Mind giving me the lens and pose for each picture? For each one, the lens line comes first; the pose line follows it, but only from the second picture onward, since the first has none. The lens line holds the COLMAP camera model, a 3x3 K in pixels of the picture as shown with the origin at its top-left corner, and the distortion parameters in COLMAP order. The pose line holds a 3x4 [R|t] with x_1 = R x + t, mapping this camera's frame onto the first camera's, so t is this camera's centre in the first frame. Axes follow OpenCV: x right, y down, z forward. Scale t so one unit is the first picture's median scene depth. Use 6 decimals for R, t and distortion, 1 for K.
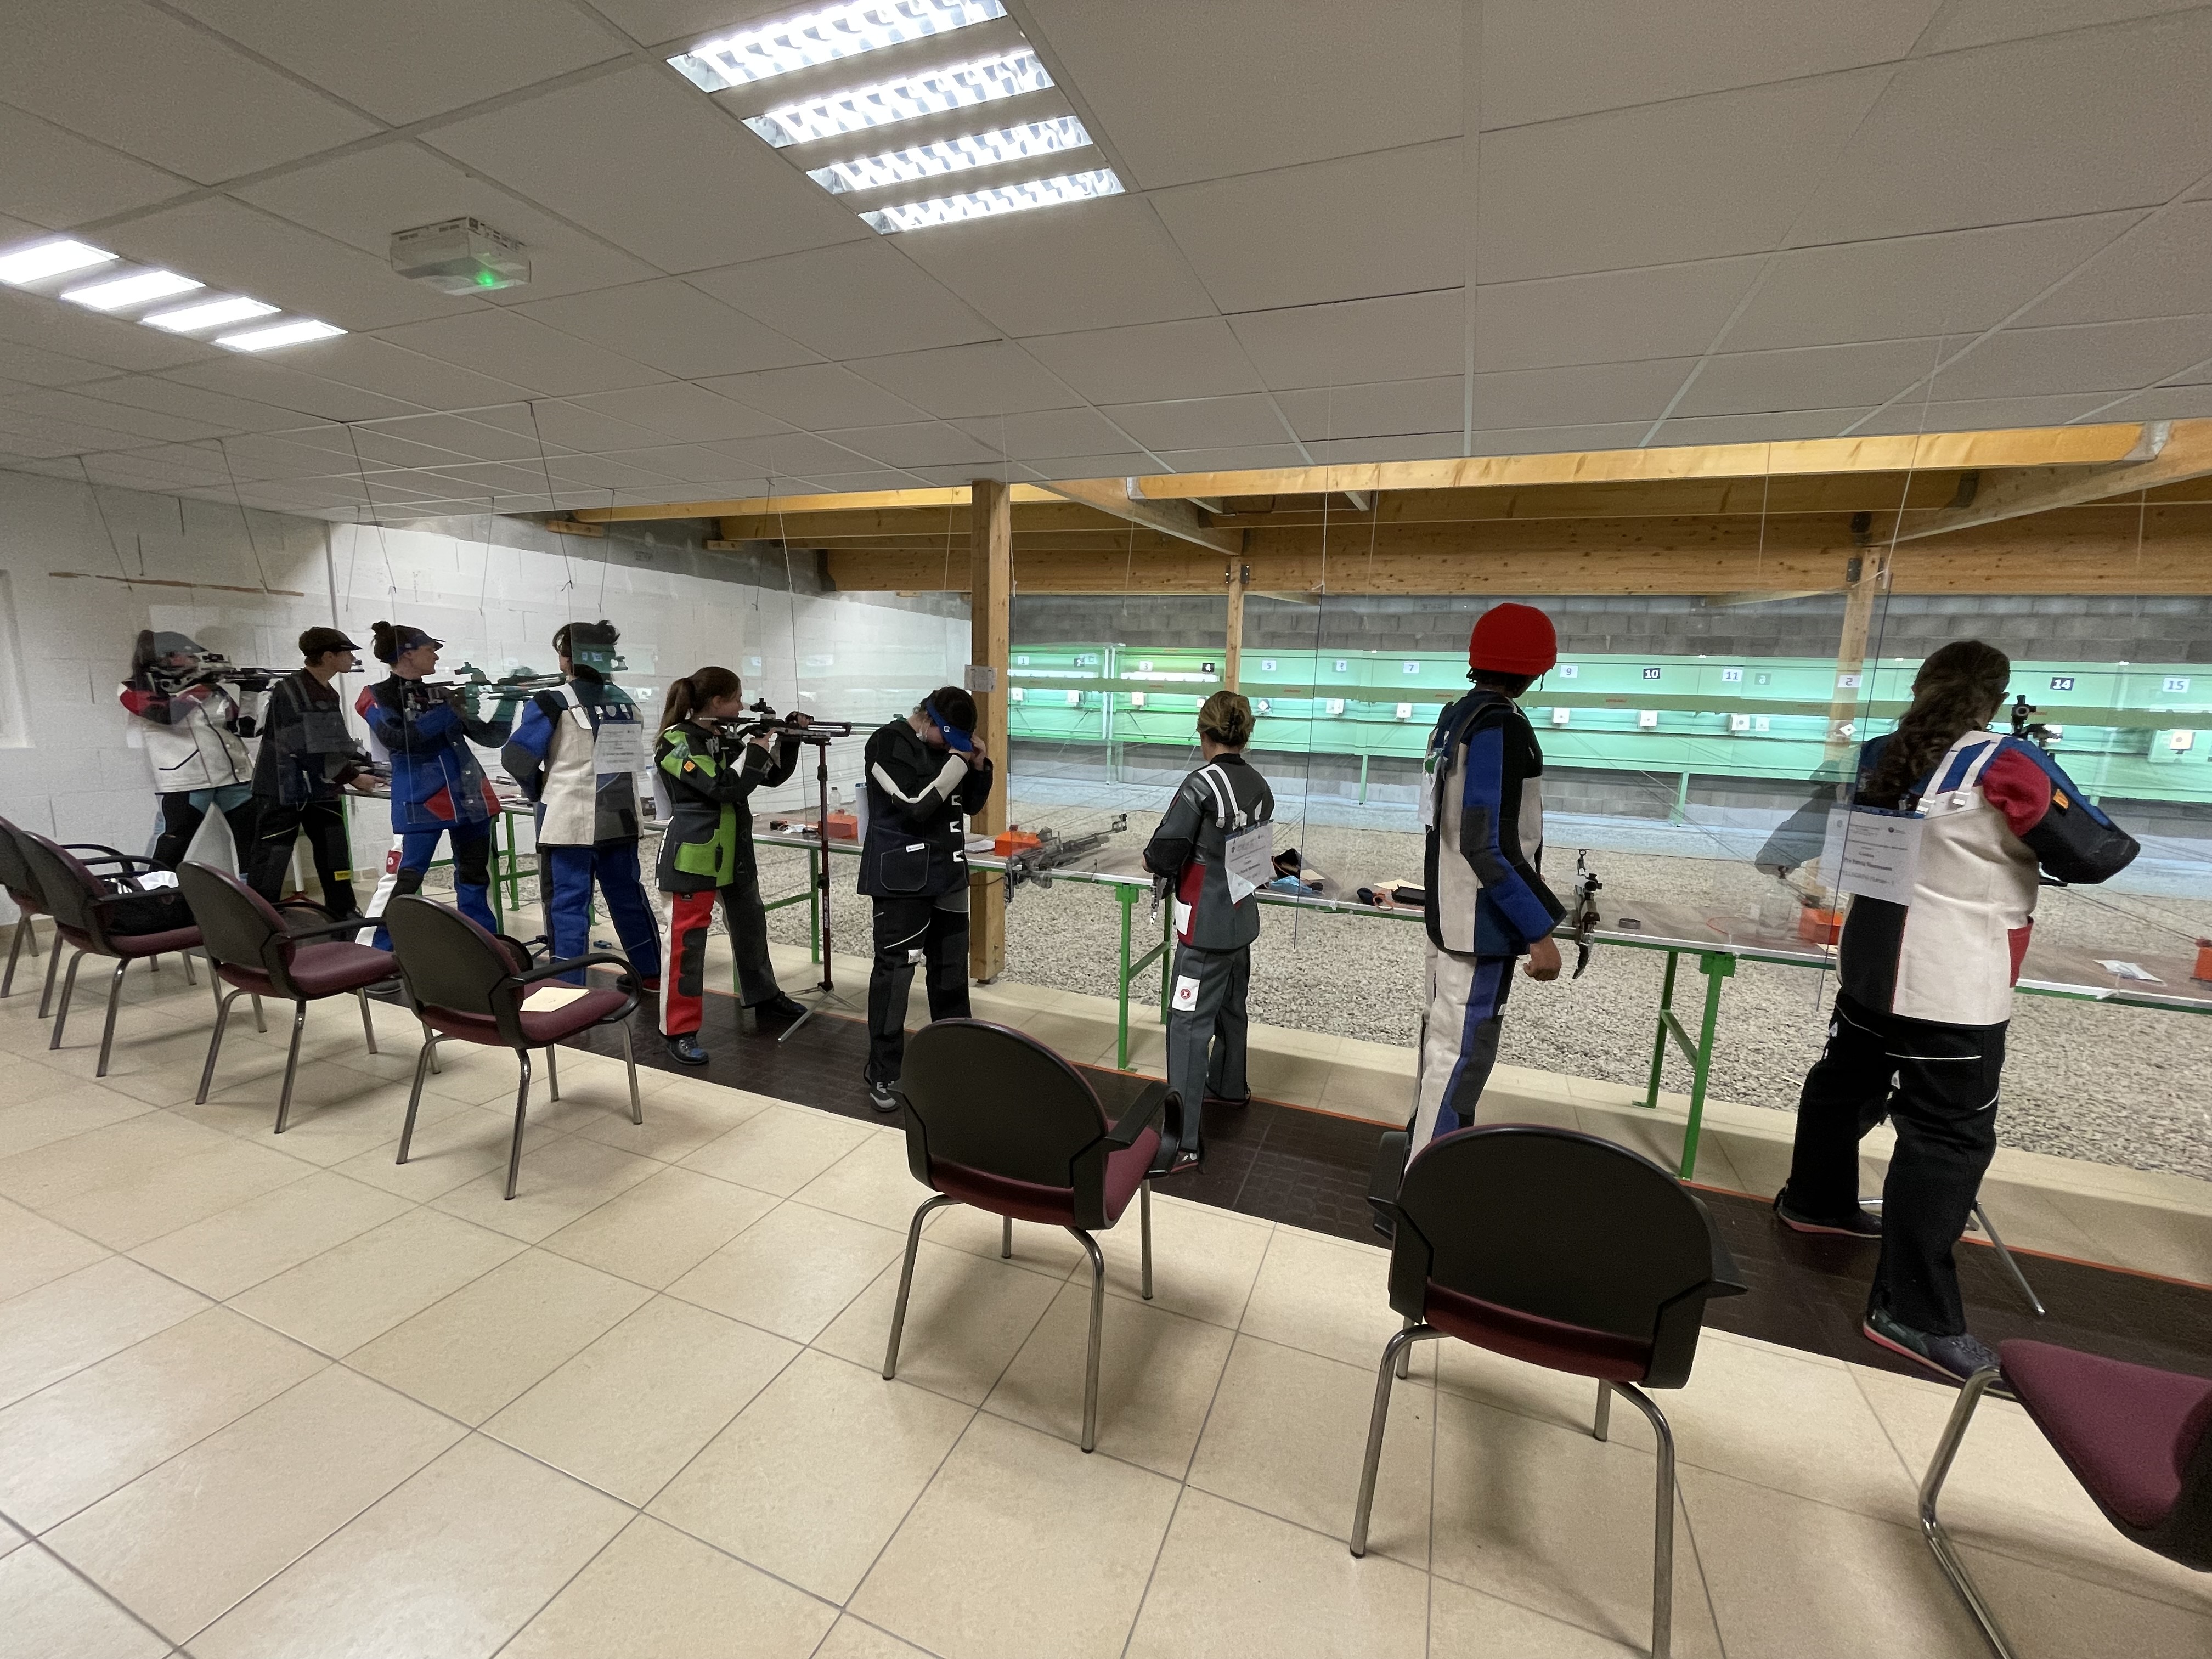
lens RADIAL K [[894.9, 0, 1100.9], [0, 894.9, 813.0], [0, 0, 1]] dist [-0.008542, -0.000075]
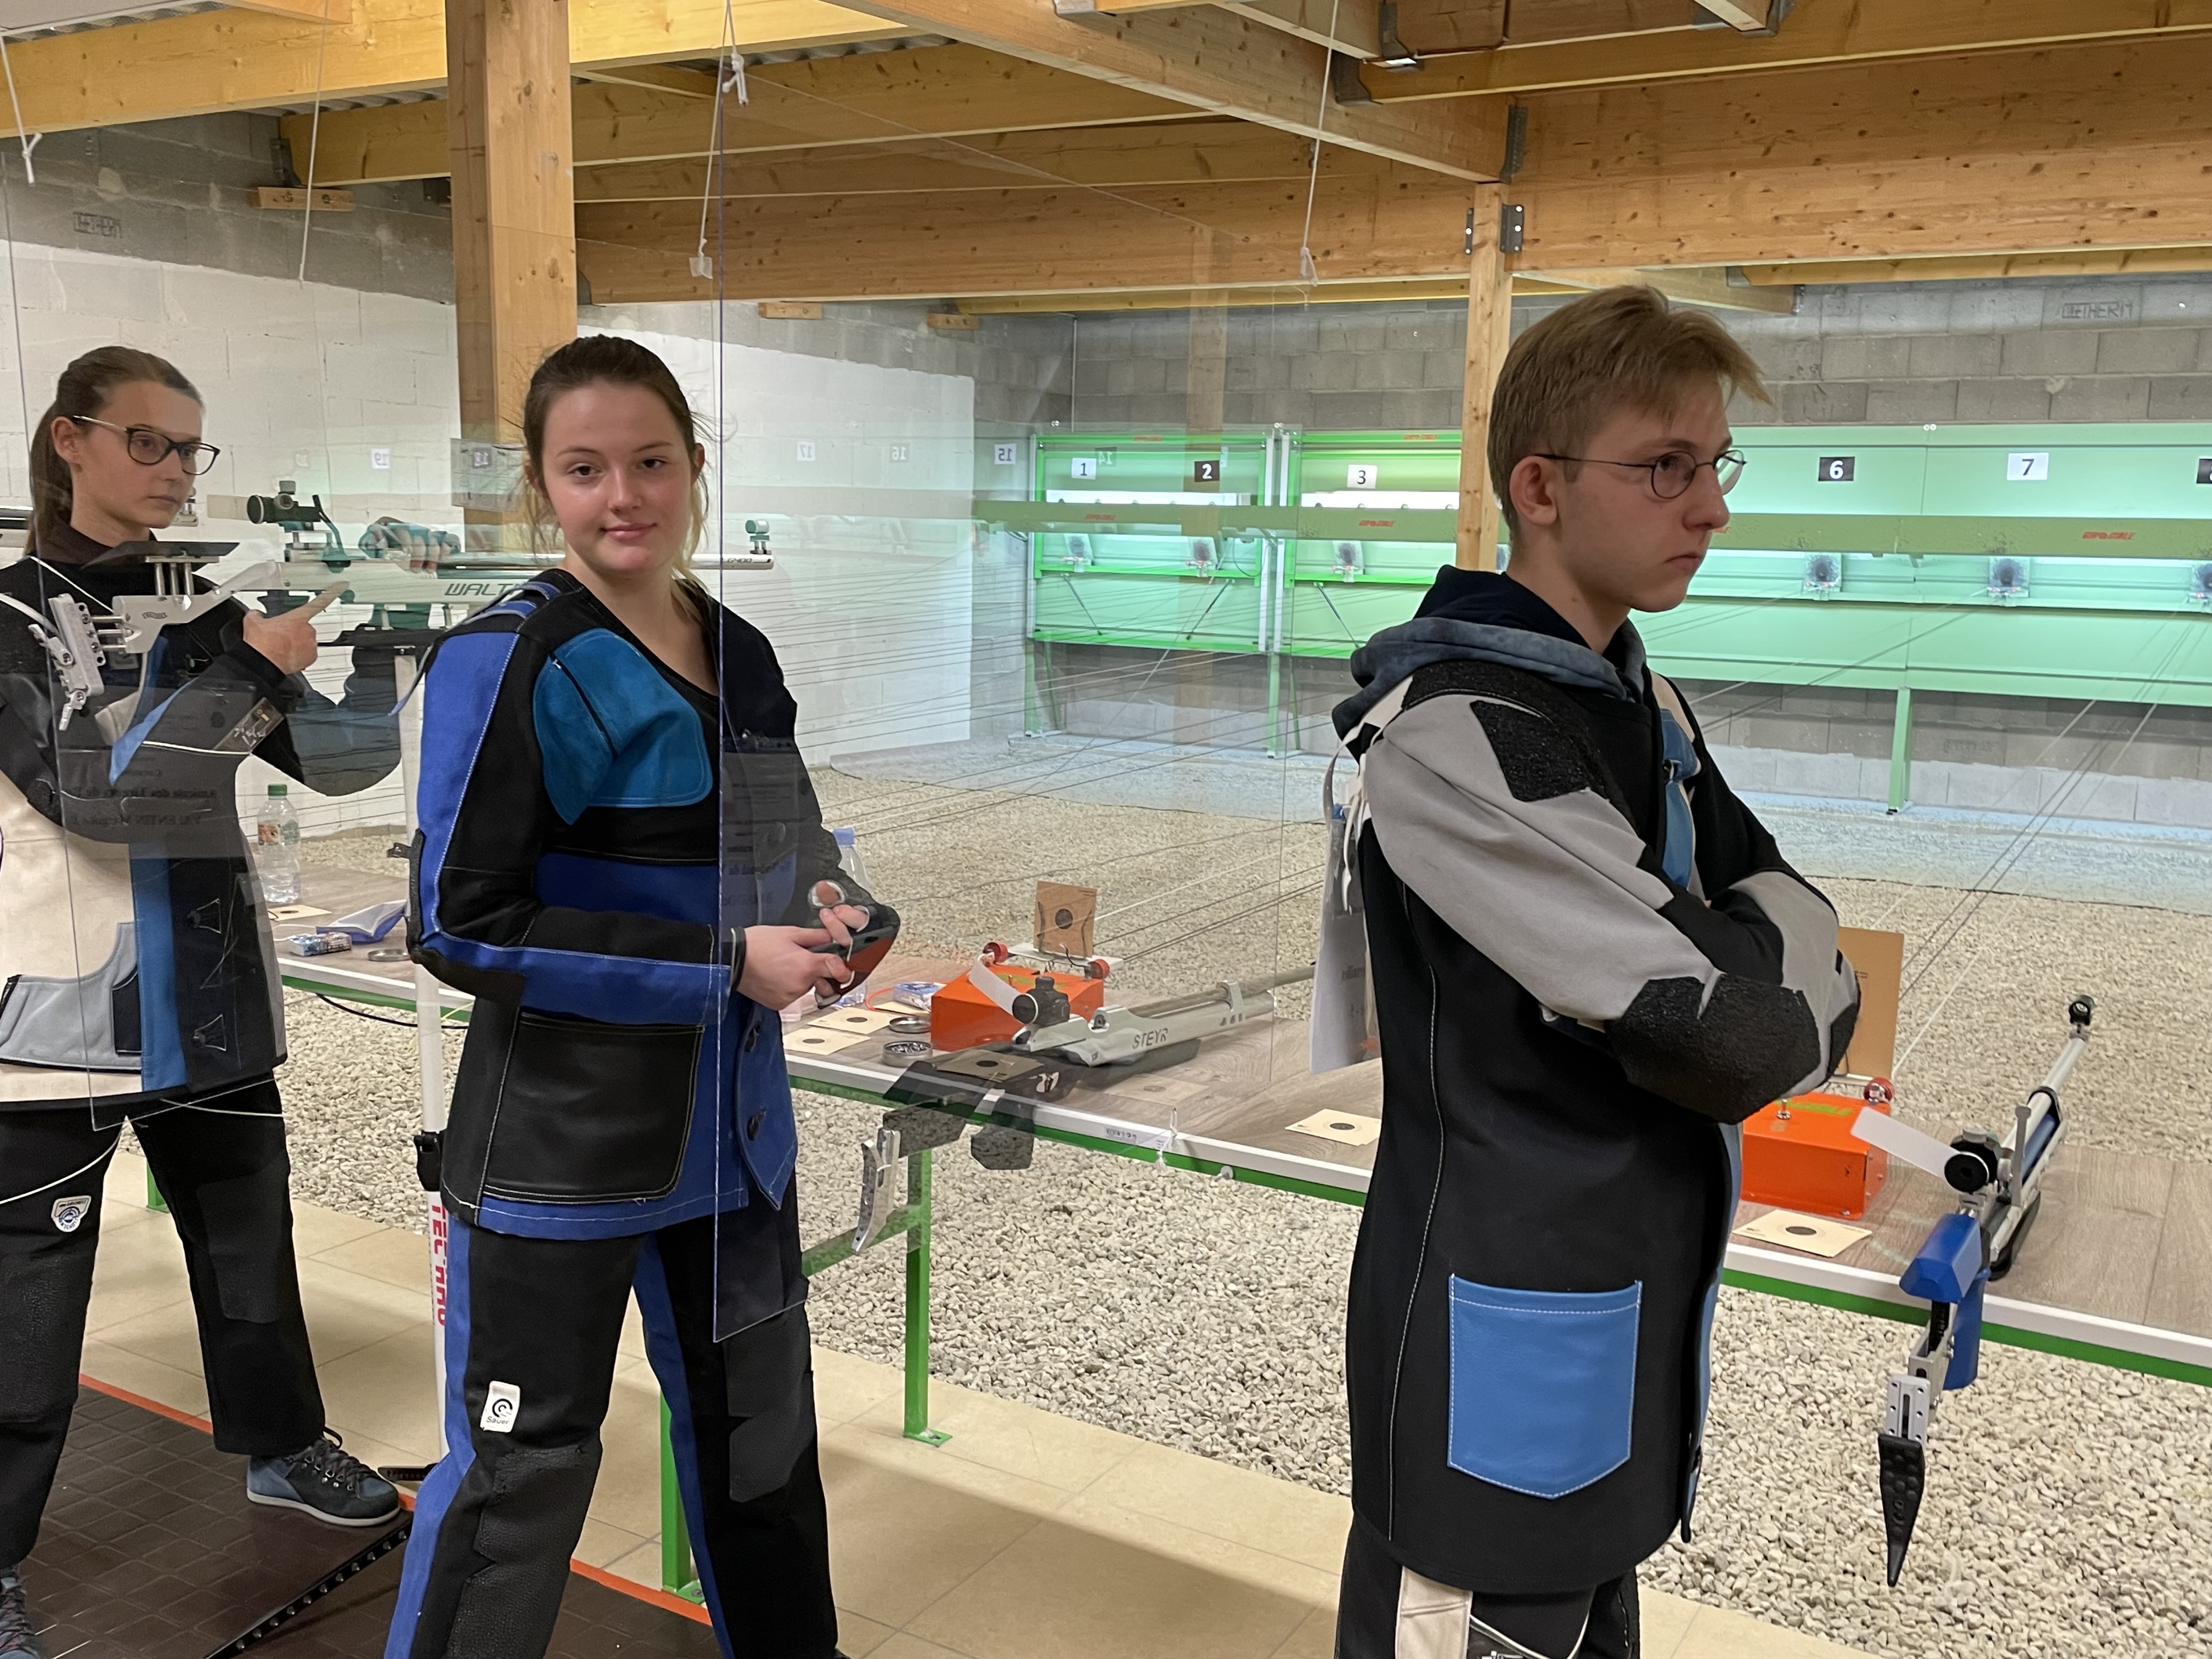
lens RADIAL K [[1961.8, 0, 1117.0], [0, 1961.8, 853.9], [0, 0, 1]] dist [0.076524, -0.085806]
pose [[0.987903, 0.017790, -0.154050, 0.122298], [-0.014748, 0.999673, 0.020869, -0.007118], [0.154371, -0.018345, 0.987843, 0.101162]]
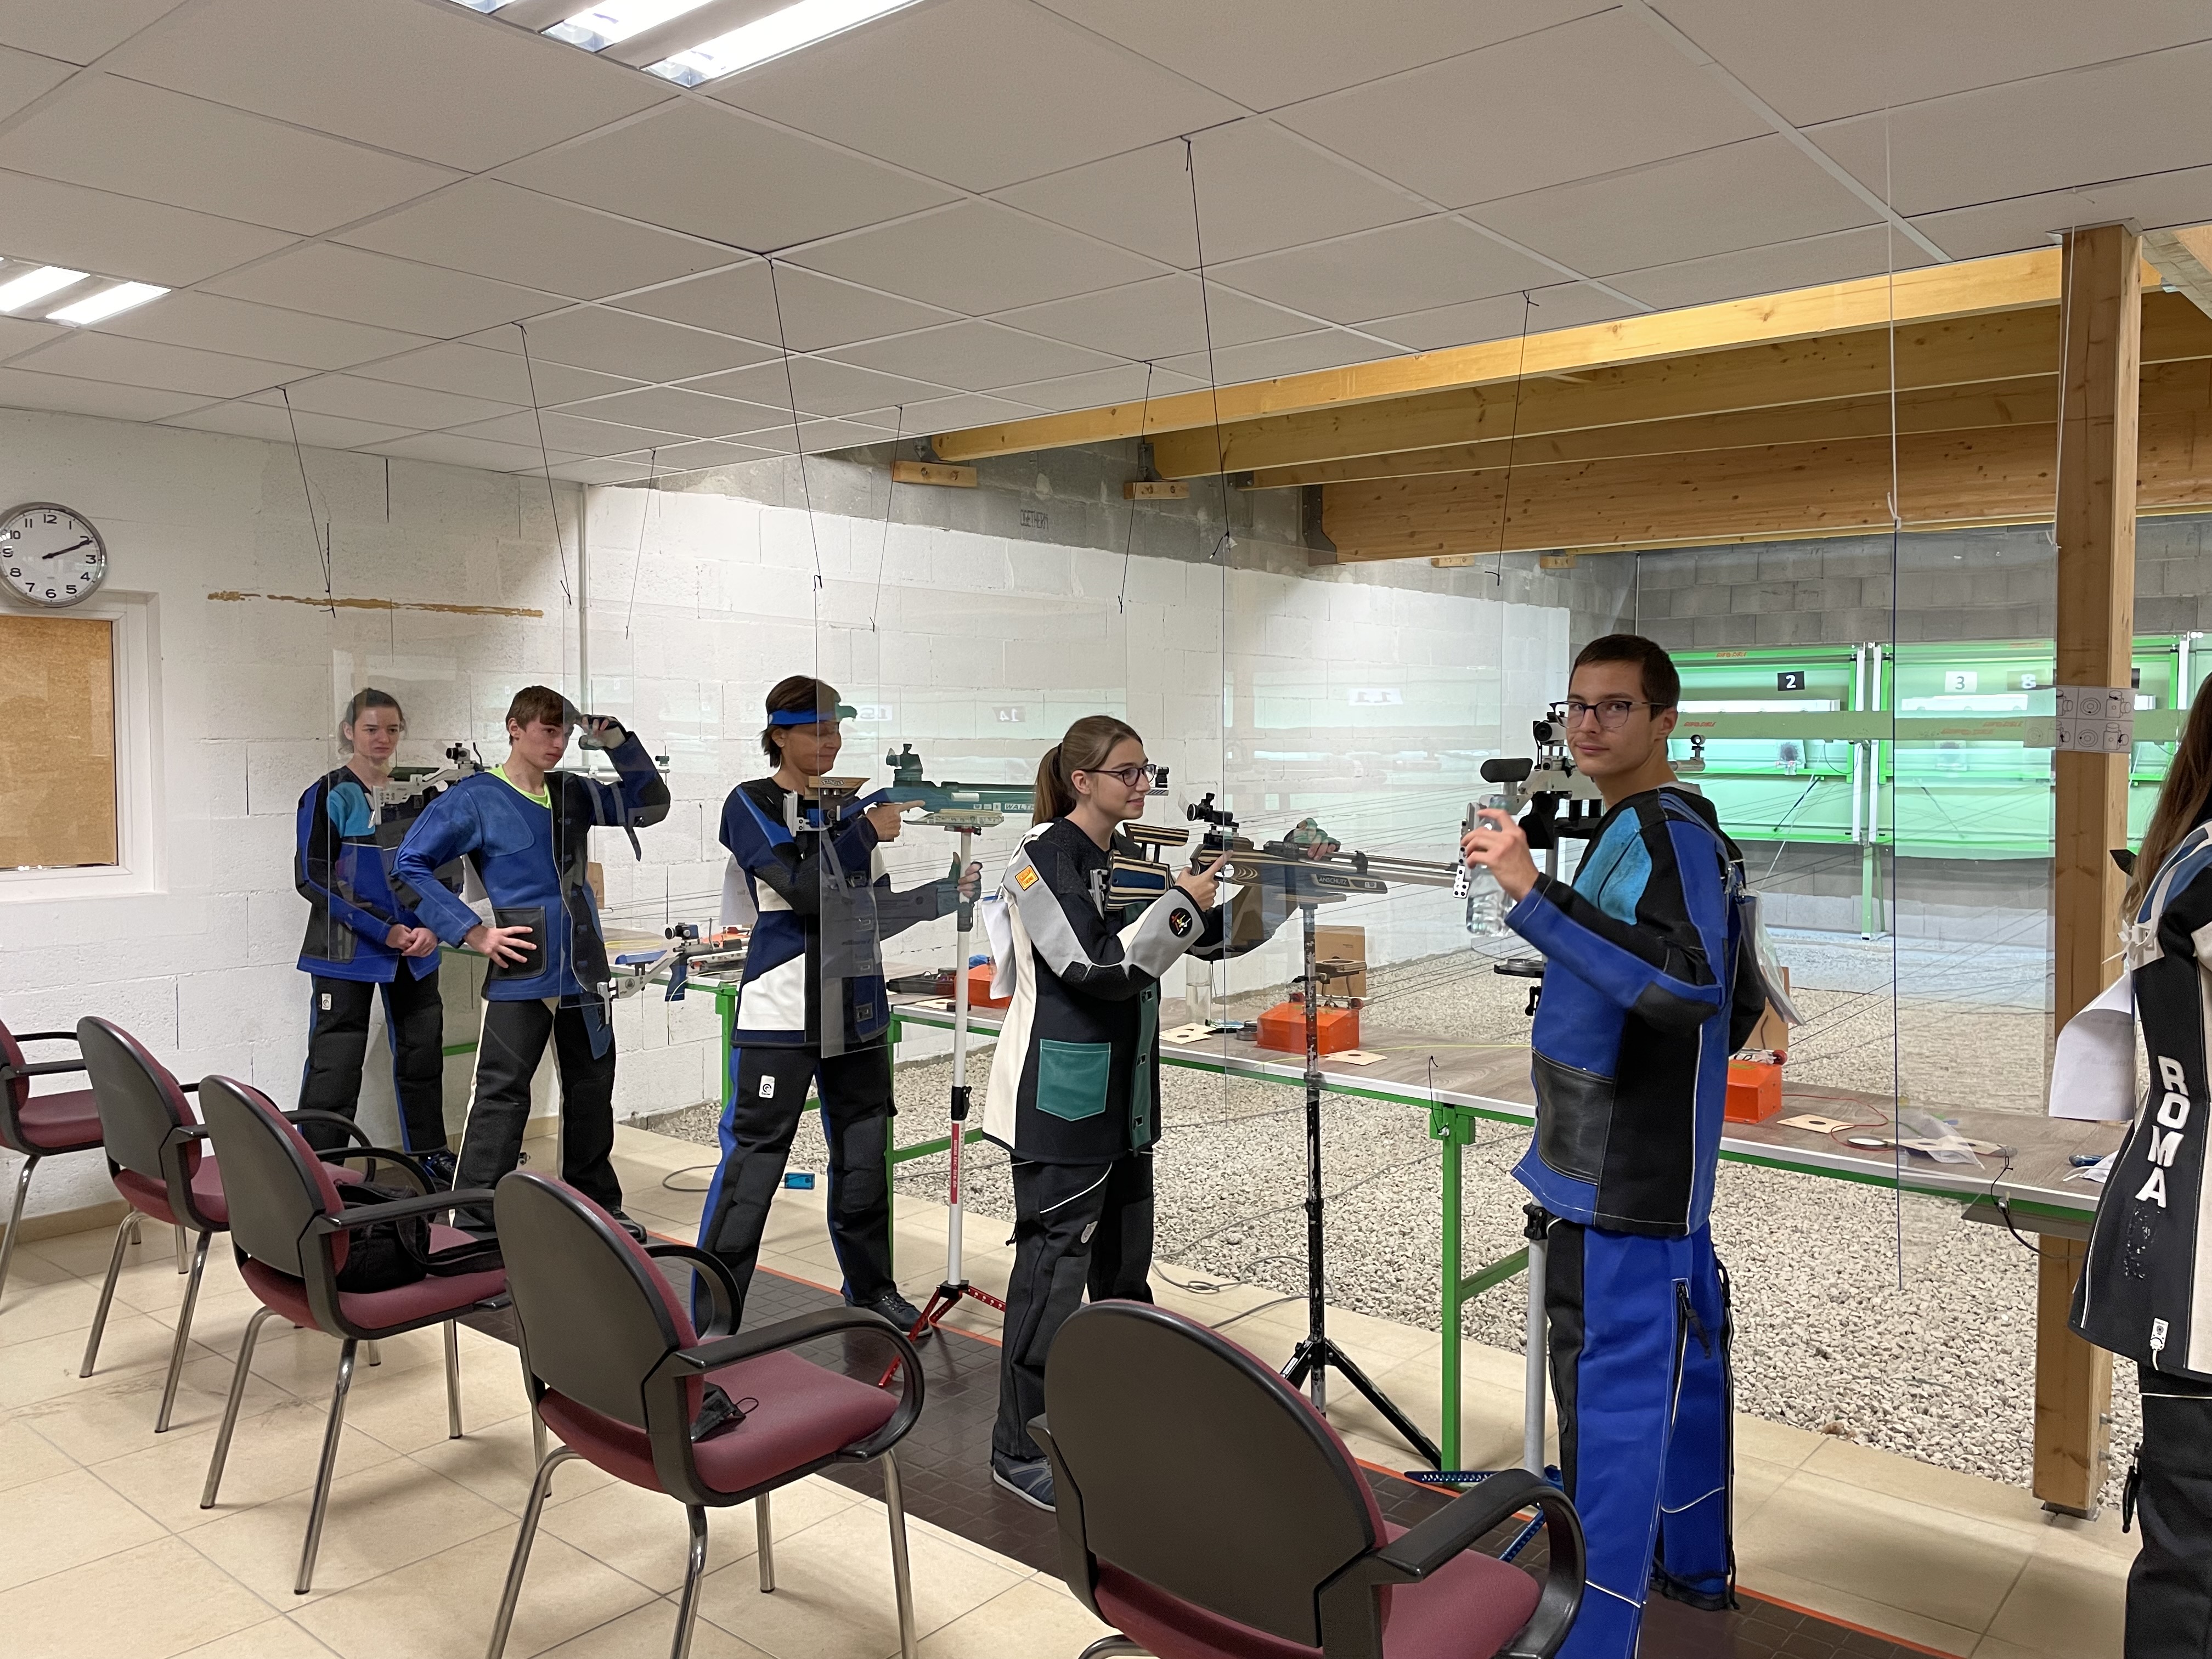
lens RADIAL K [[1680.0, 0, 1111.3], [0, 1680.0, 782.9], [0, 0, 1]] dist [0.086141, -0.107207]
pose [[0.953158, -0.026905, -0.301275, -0.153096], [-0.007931, 0.993471, -0.113811, -0.014008], [0.302370, 0.110869, 0.946721, 0.069798]]
